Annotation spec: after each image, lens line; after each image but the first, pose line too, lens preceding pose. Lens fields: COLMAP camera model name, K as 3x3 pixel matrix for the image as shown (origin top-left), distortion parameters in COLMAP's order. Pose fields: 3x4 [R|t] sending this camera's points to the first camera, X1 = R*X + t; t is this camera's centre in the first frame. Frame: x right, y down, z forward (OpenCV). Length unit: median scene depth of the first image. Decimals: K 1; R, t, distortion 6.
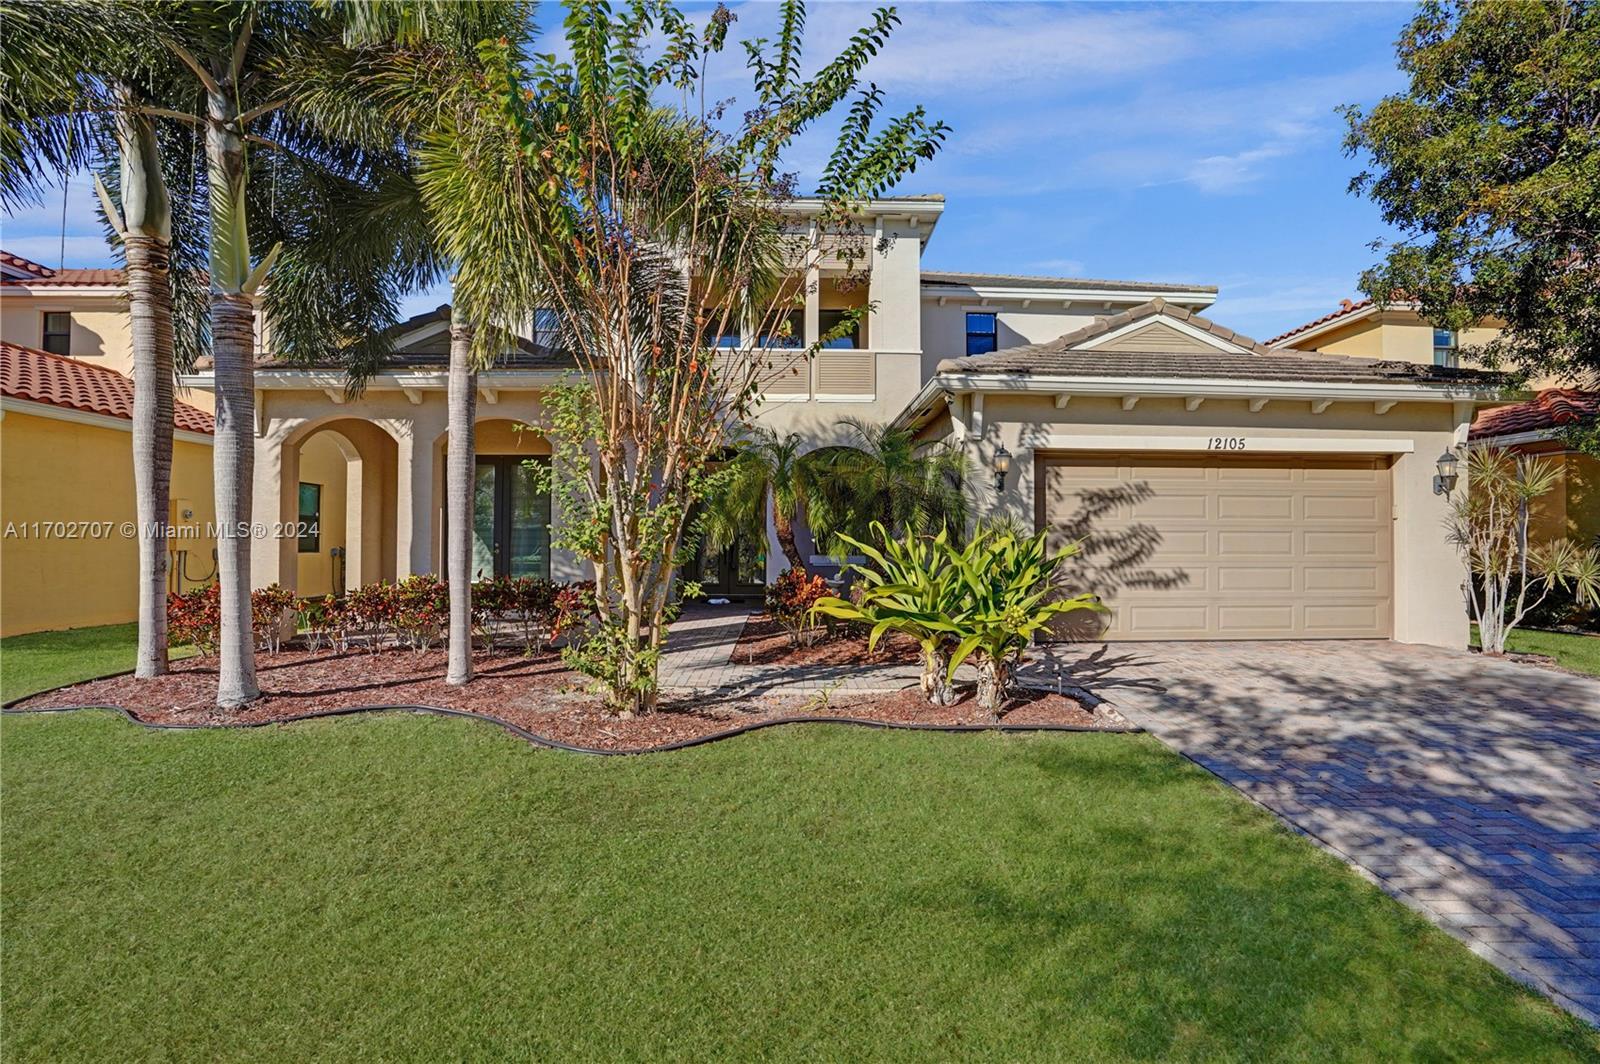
lens RADIAL K [[745.3, 0, 806.1], [0, 745.3, 526.1], [0, 0, 1]] dist [-0.068208, 0.028534]
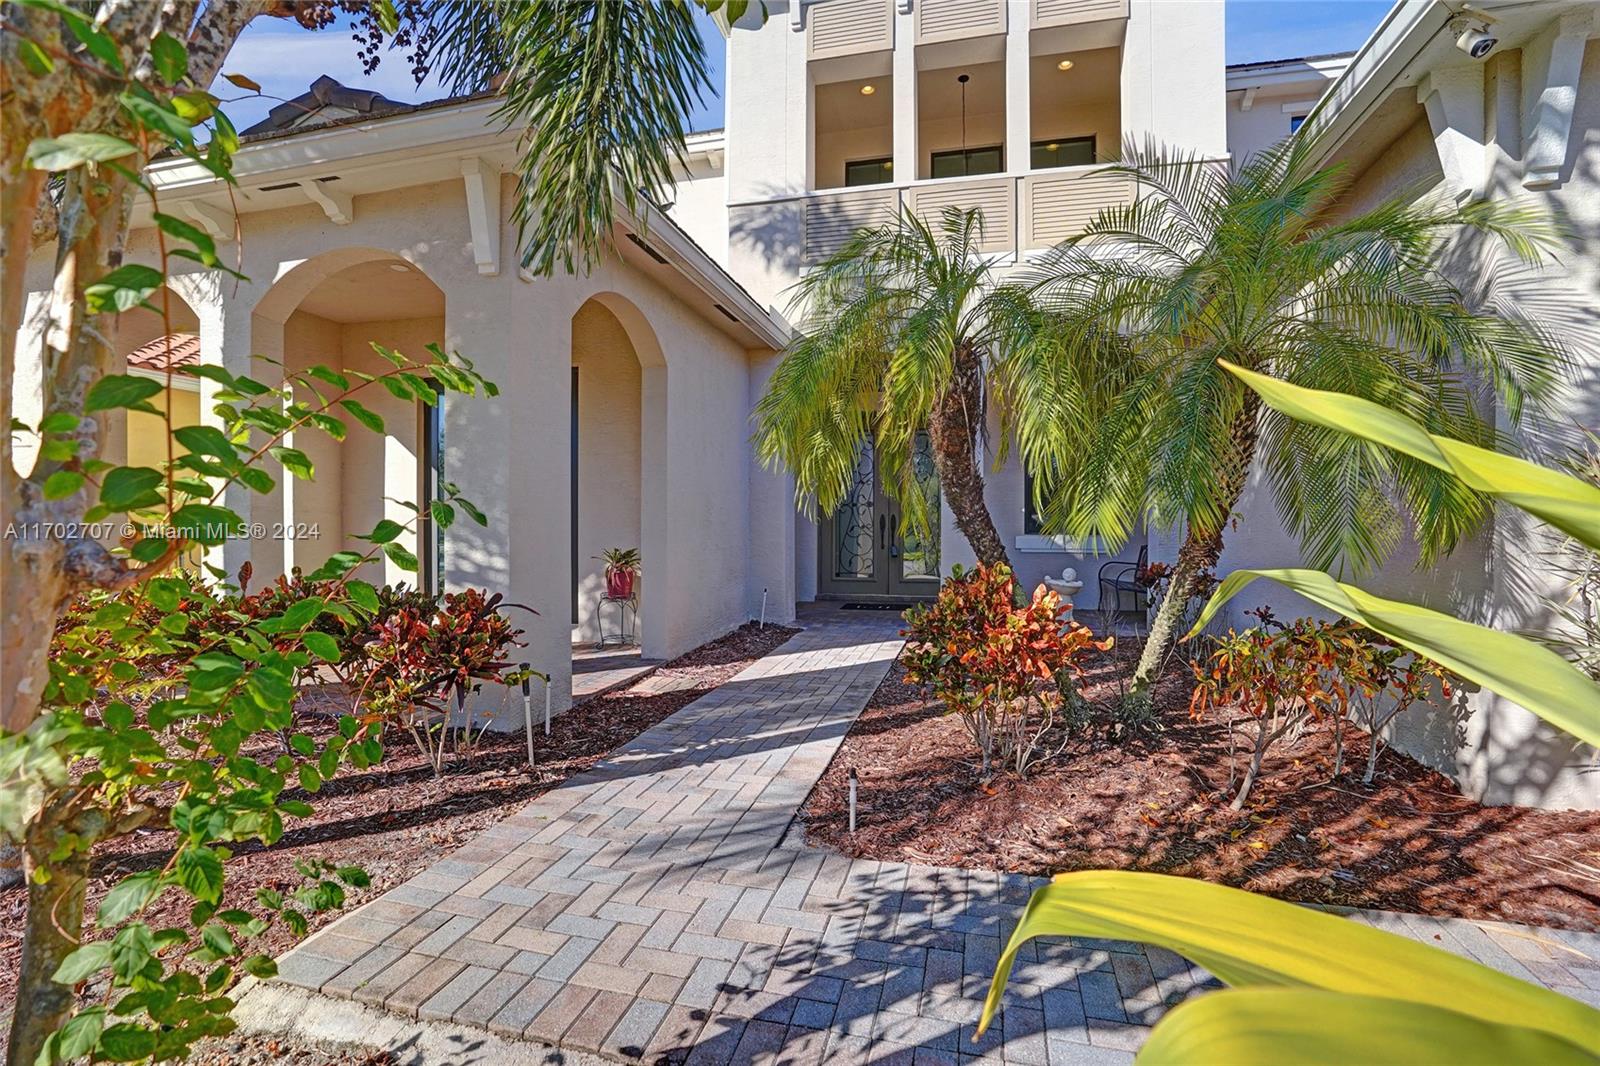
lens RADIAL K [[745.3, 0, 806.1], [0, 745.3, 527.1], [0, 0, 1]] dist [-0.068208, 0.028534]
pose [[0.964031, 0.000691, -0.265787, -0.000913], [0.005895, 0.999695, 0.023981, 0.030067], [0.265723, -0.024685, 0.963733, 0.603353]]
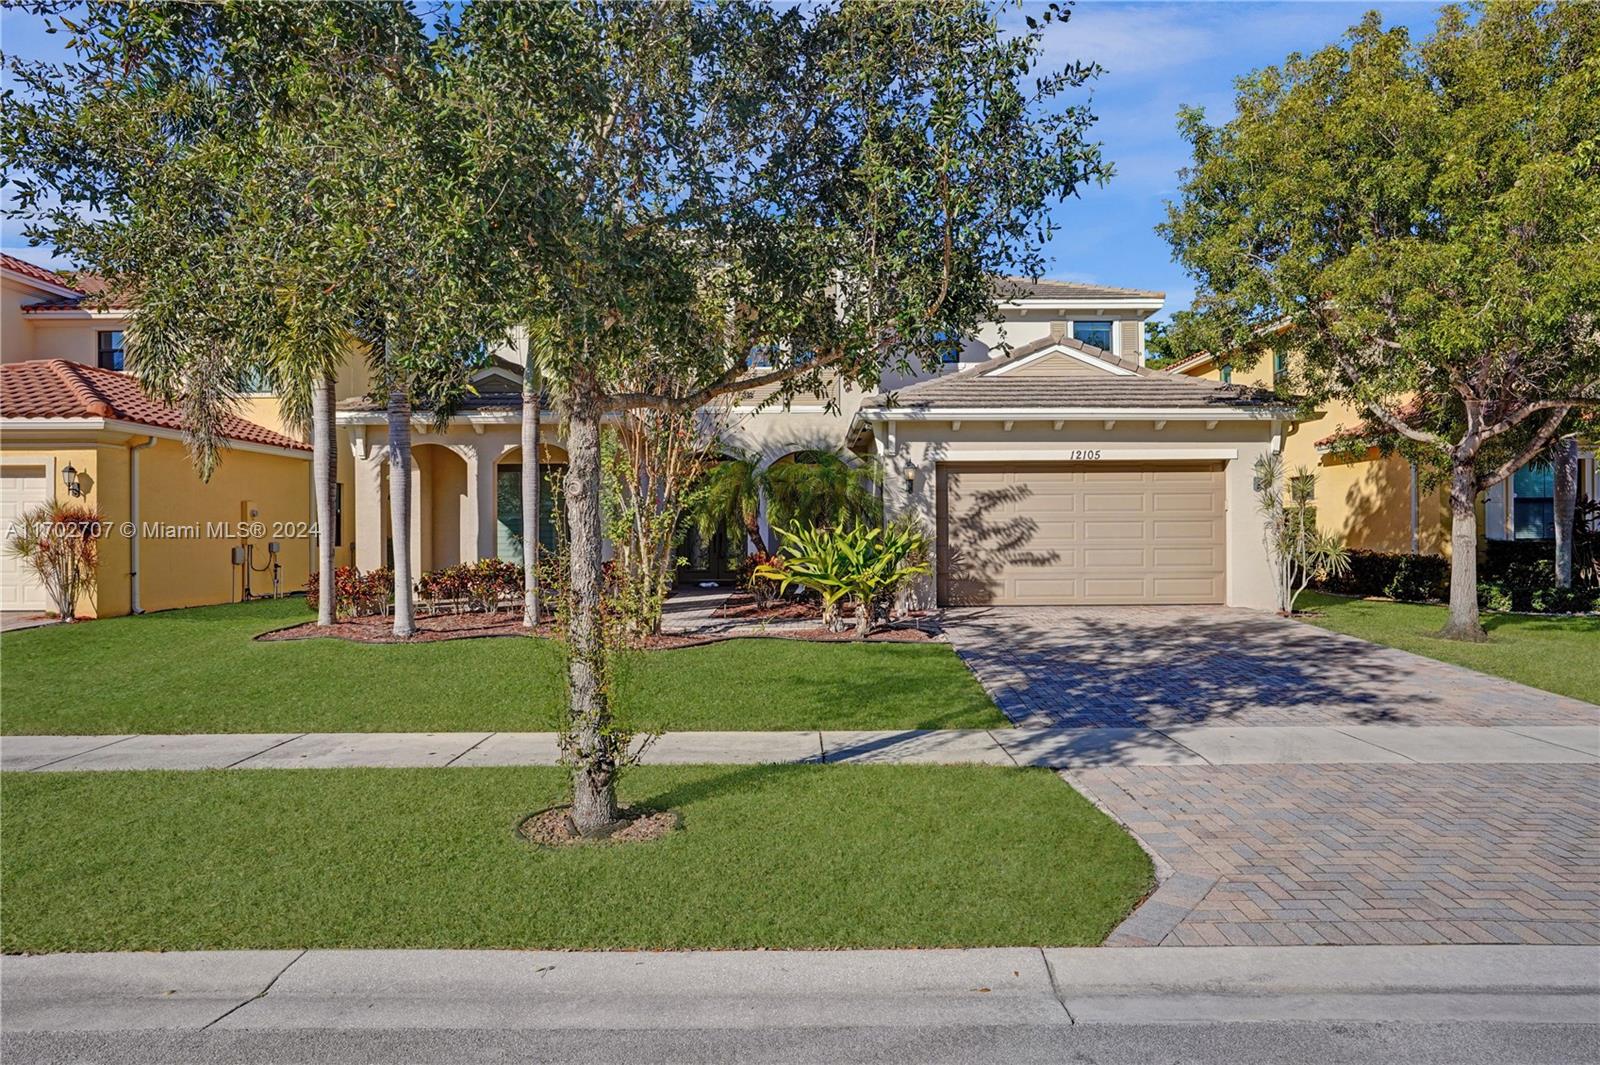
lens RADIAL K [[978.8, 0, 800.0], [0, 978.8, 532.5], [0, 0, 1]] dist [-0.003797, -0.000507]
pose [[0.999151, -0.008652, -0.040278, 0.133080], [0.009519, 0.999726, 0.021367, -0.016200], [0.040082, -0.021732, 0.998960, -0.785343]]
